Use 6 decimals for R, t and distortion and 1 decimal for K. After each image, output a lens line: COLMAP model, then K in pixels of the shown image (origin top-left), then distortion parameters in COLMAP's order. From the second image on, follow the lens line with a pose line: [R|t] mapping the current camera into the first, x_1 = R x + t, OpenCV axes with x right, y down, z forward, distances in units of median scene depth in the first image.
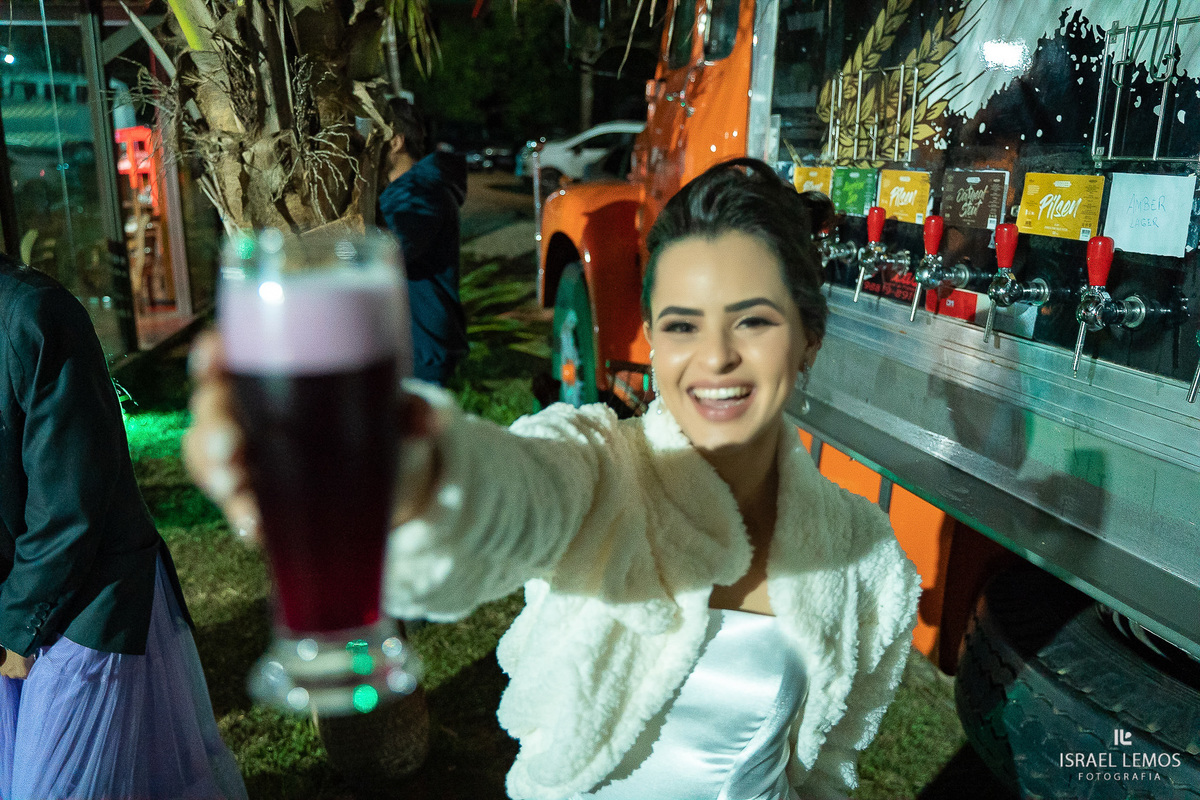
lens RADIAL K [[1014.9, 0, 592.0], [0, 1014.9, 395.5], [0, 0, 1]] dist [-0.088712, 0.106342]
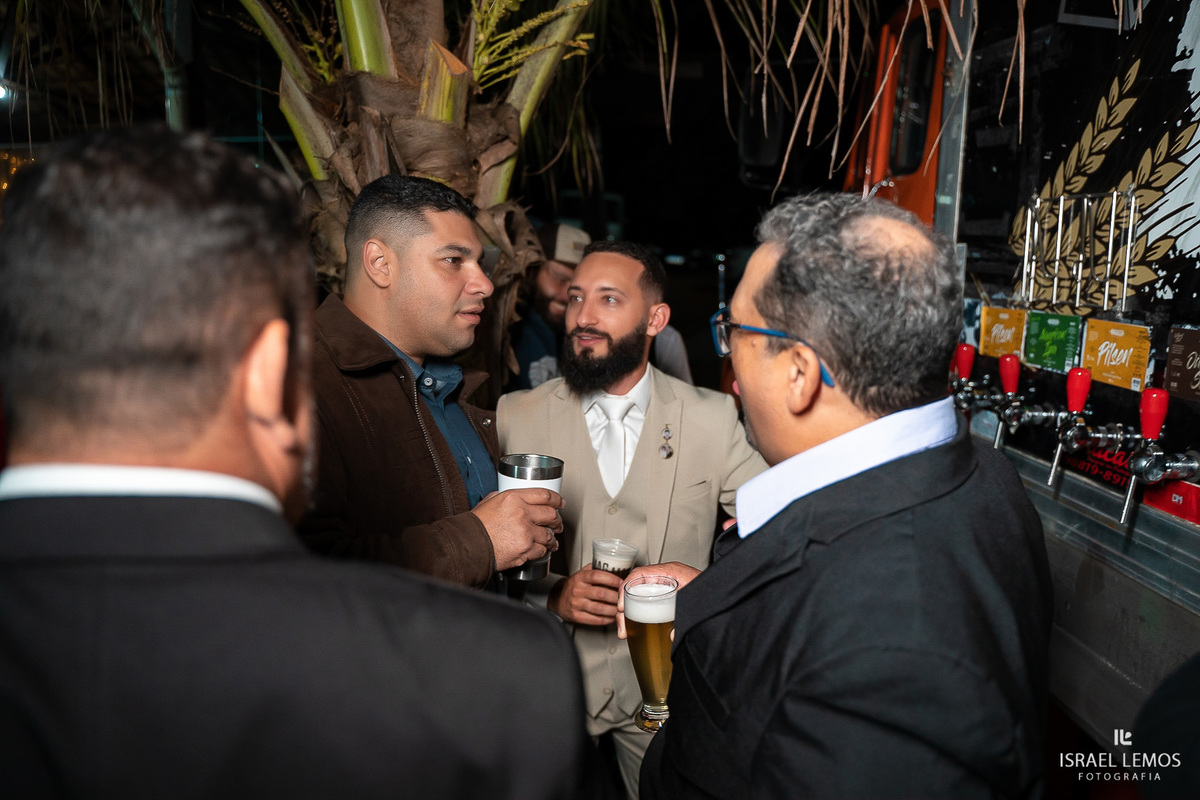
lens RADIAL K [[1014.9, 0, 608.9], [0, 1014.9, 401.6], [0, 0, 1]] dist [-0.088712, 0.106342]
pose [[0.981682, 0.026847, -0.188625, 0.064572], [-0.043396, 0.995507, -0.084160, -0.073876], [0.185518, 0.090804, 0.978436, 0.151328]]
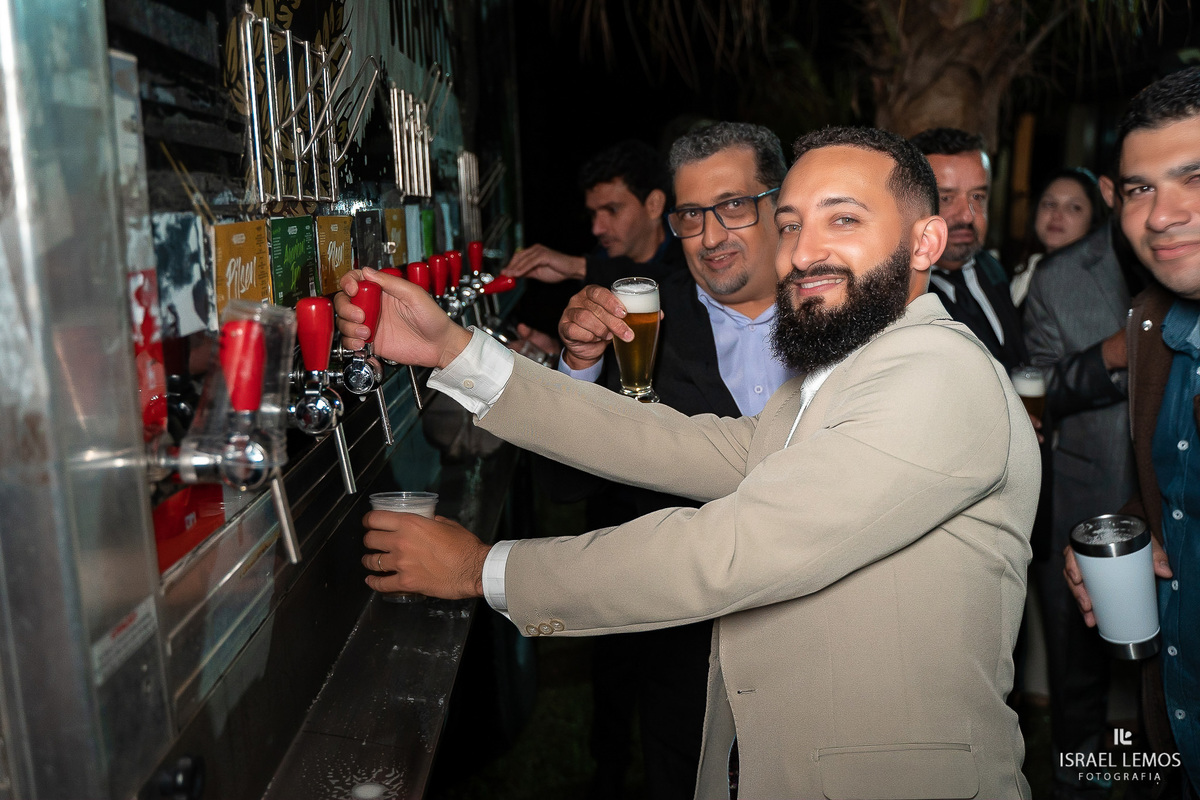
lens RADIAL K [[1014.9, 0, 599.5], [0, 1014.9, 399.9], [0, 0, 1]] dist [-0.088712, 0.106342]
pose [[-0.965363, -0.027912, 0.259412, -0.028394], [0.084795, 0.906724, 0.413113, -0.354599], [-0.246746, 0.420800, -0.872951, 1.510325]]
